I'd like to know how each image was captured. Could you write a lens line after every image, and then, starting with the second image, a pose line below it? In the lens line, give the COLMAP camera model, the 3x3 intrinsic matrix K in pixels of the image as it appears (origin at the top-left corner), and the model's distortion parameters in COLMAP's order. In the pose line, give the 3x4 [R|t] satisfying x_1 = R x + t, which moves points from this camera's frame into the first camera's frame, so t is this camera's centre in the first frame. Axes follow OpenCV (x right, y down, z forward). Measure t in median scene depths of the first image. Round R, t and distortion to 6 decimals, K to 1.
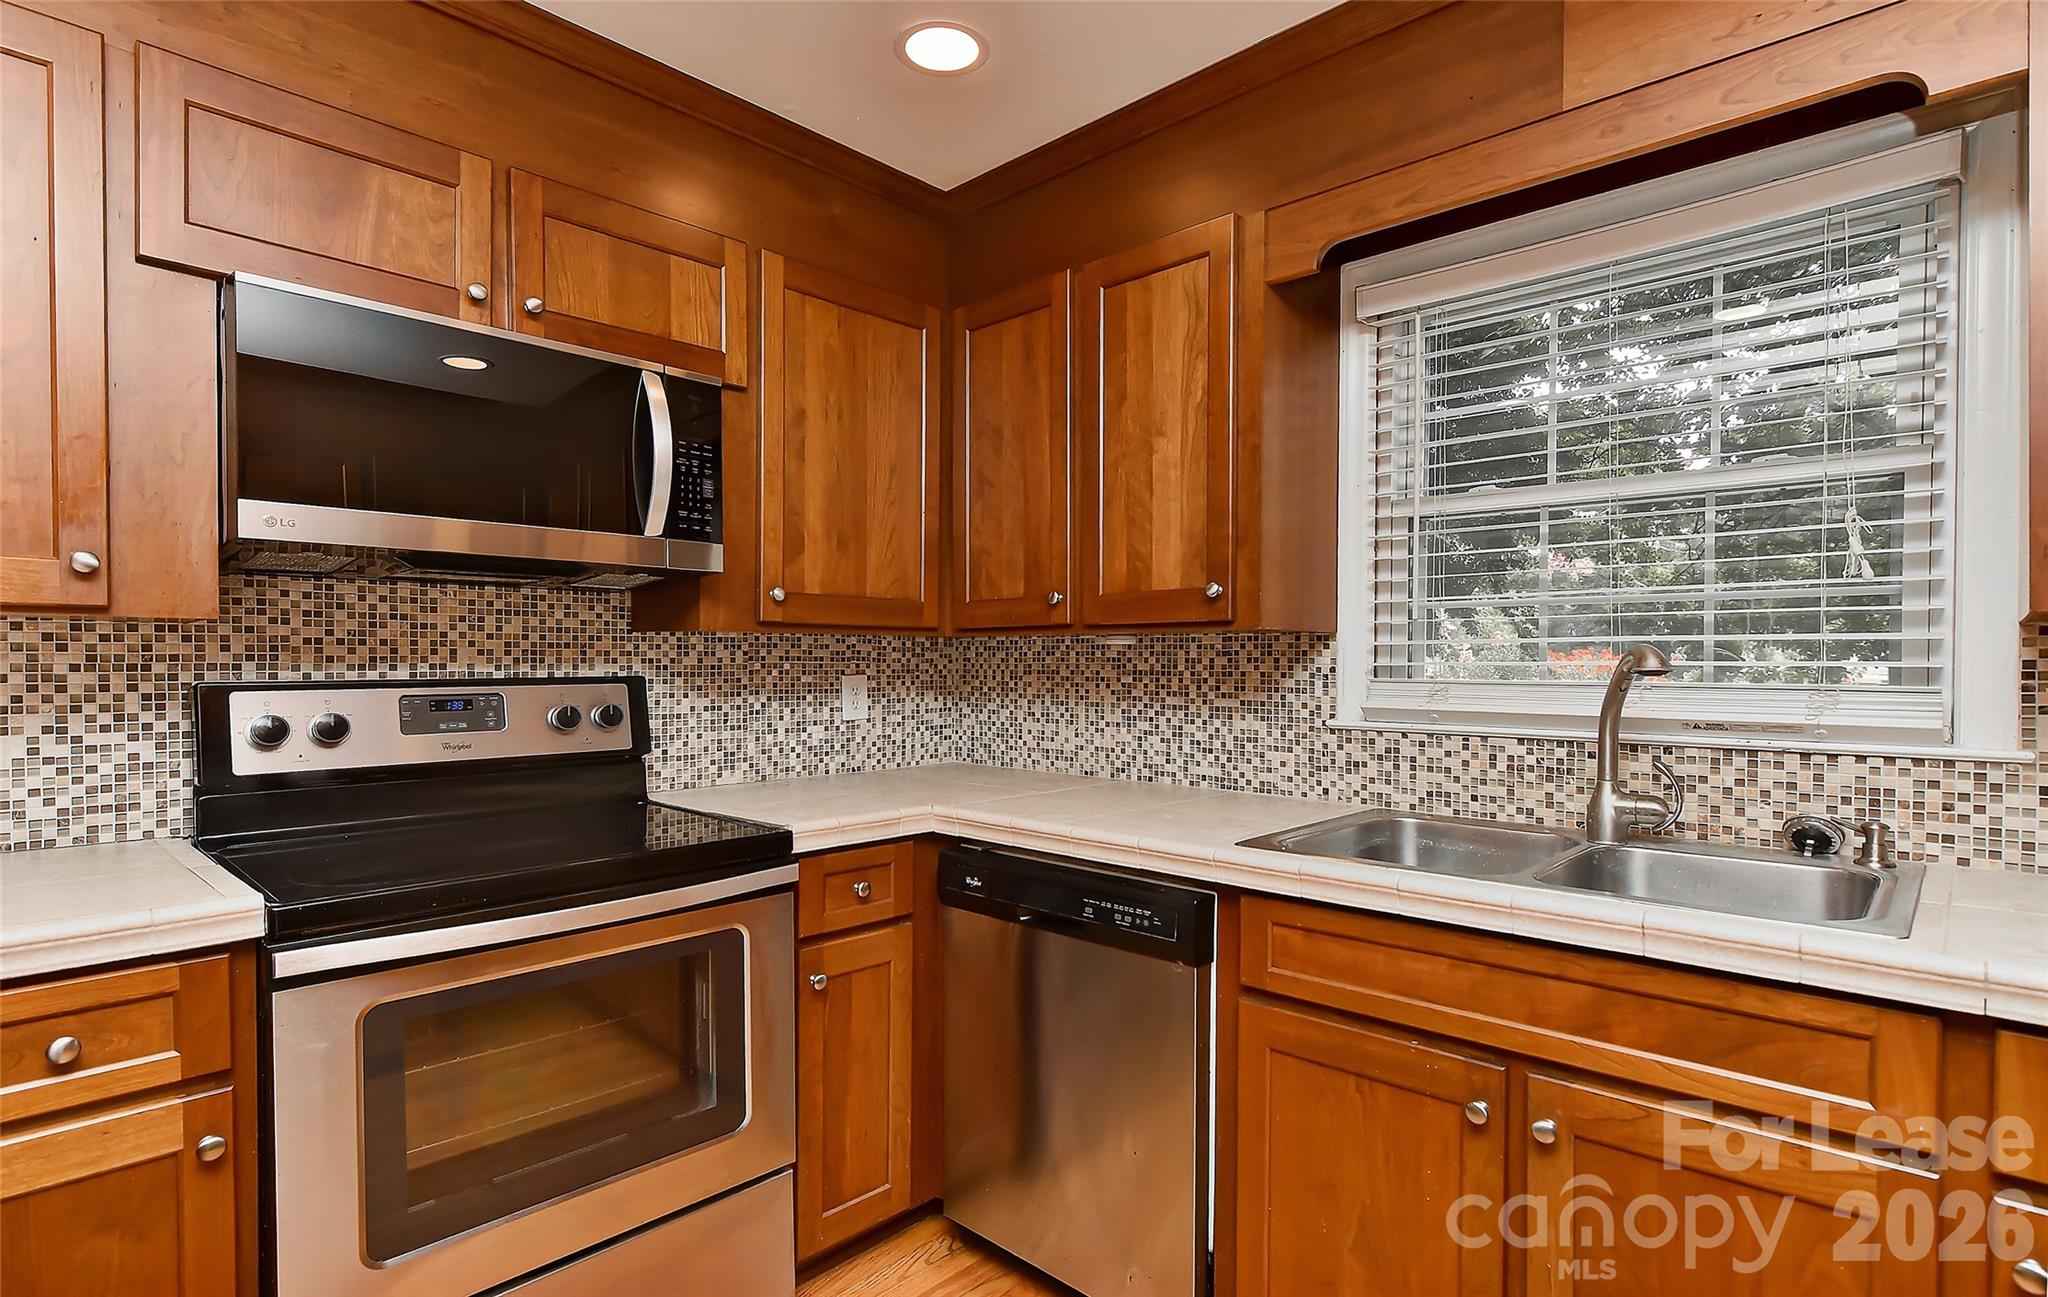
lens RADIAL K [[1023.3, 0, 942.5], [0, 1023.3, 672.5], [0, 0, 1]] dist [-0.001215, -0.000204]
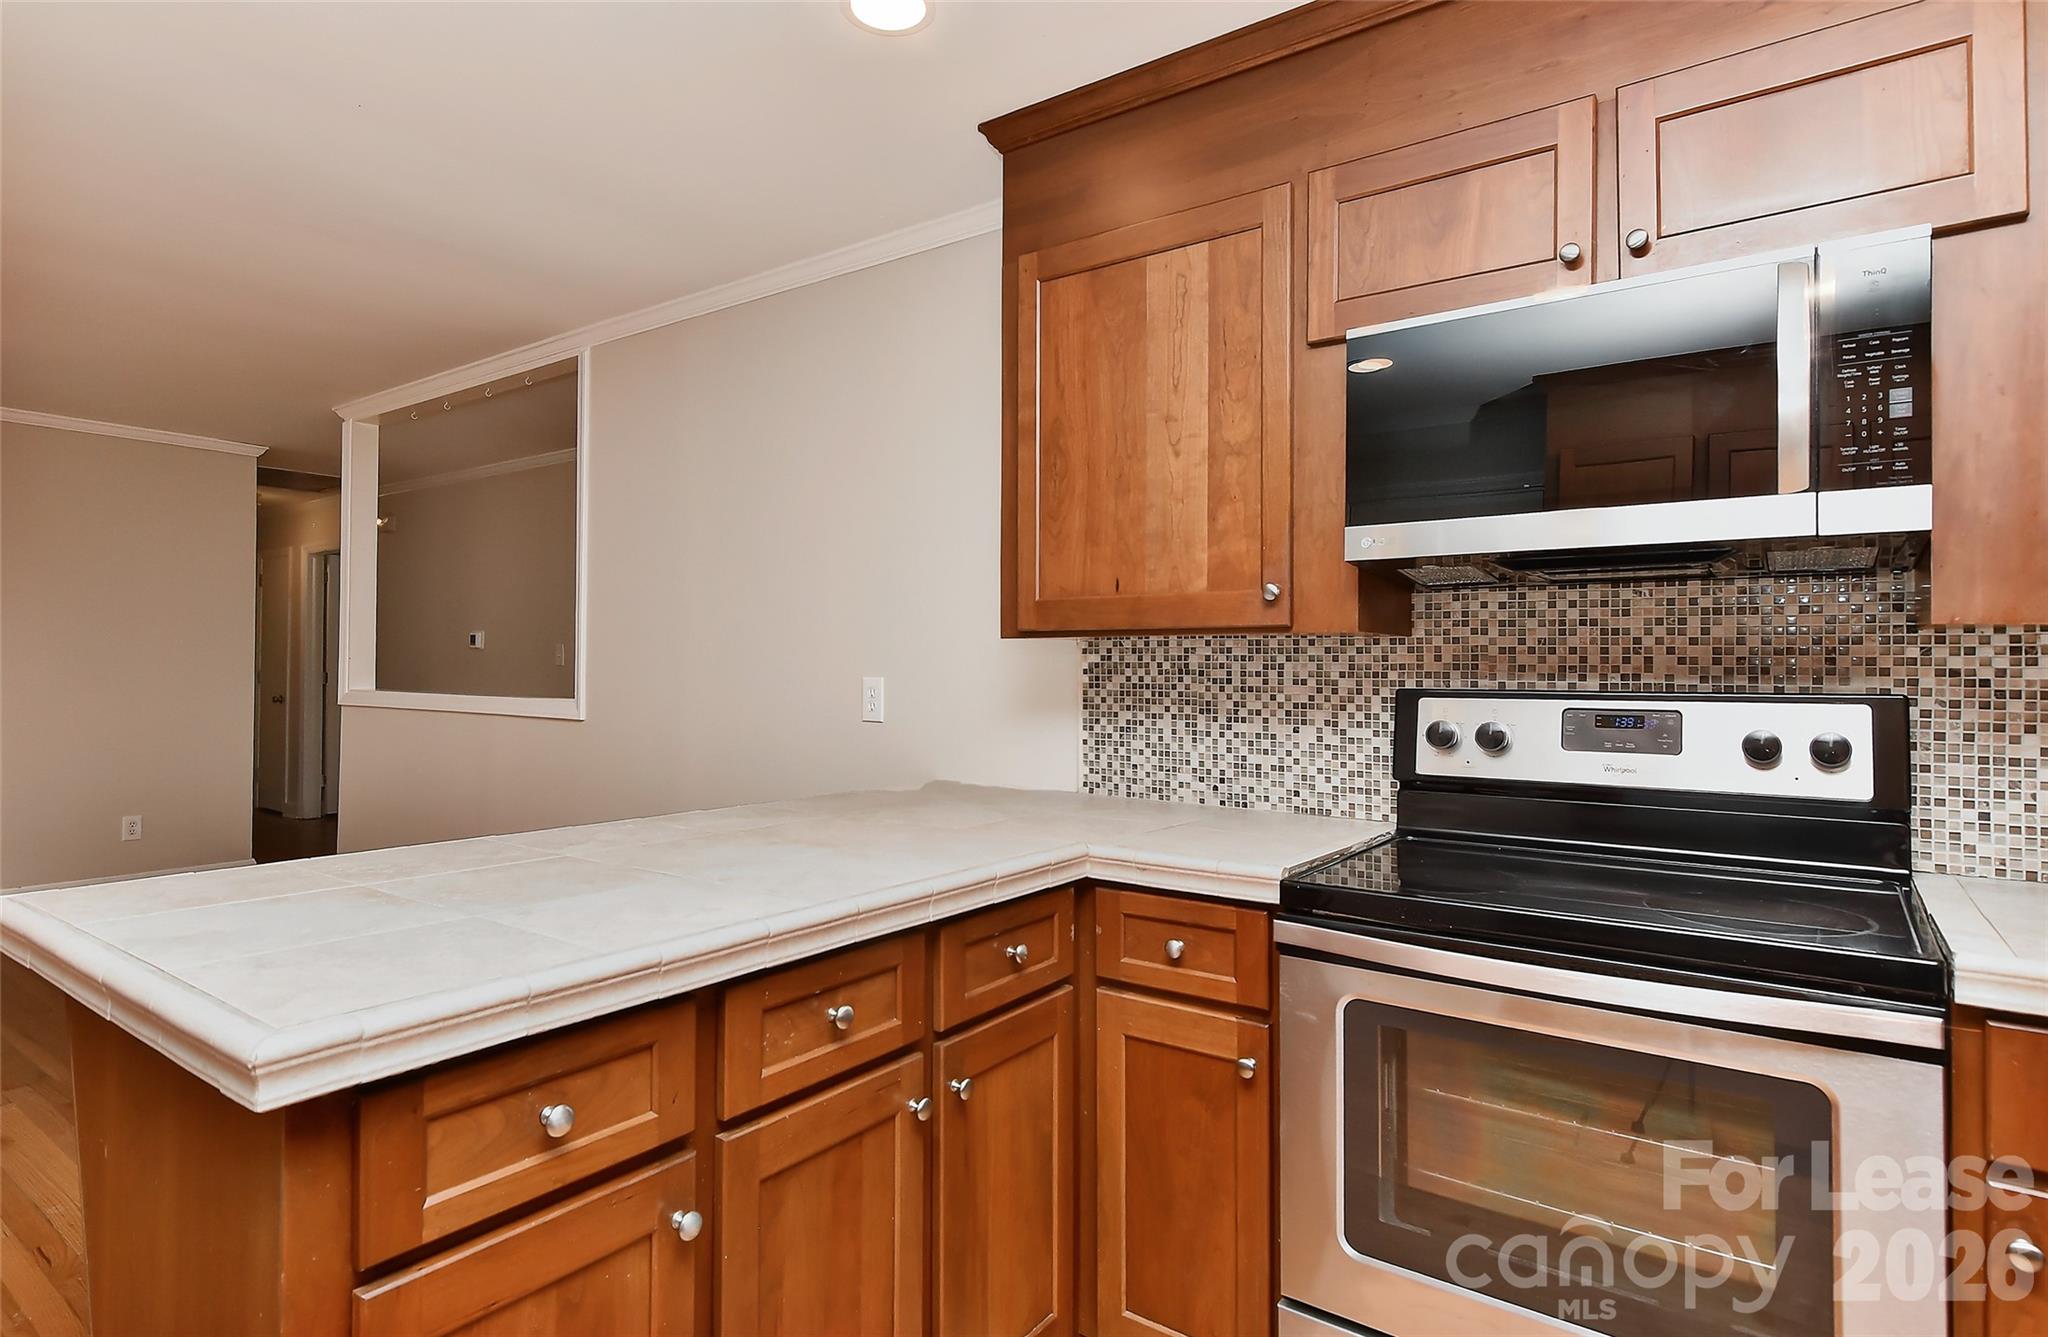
lens RADIAL K [[1074.3, 0, 1020.7], [0, 1074.3, 654.4], [0, 0, 1]] dist [-0.001399, -0.000055]
pose [[0.170989, -0.012895, -0.985189, 0.344567], [-0.020668, 0.999647, -0.016671, 0.000613], [0.985056, 0.023213, 0.170662, 0.350112]]
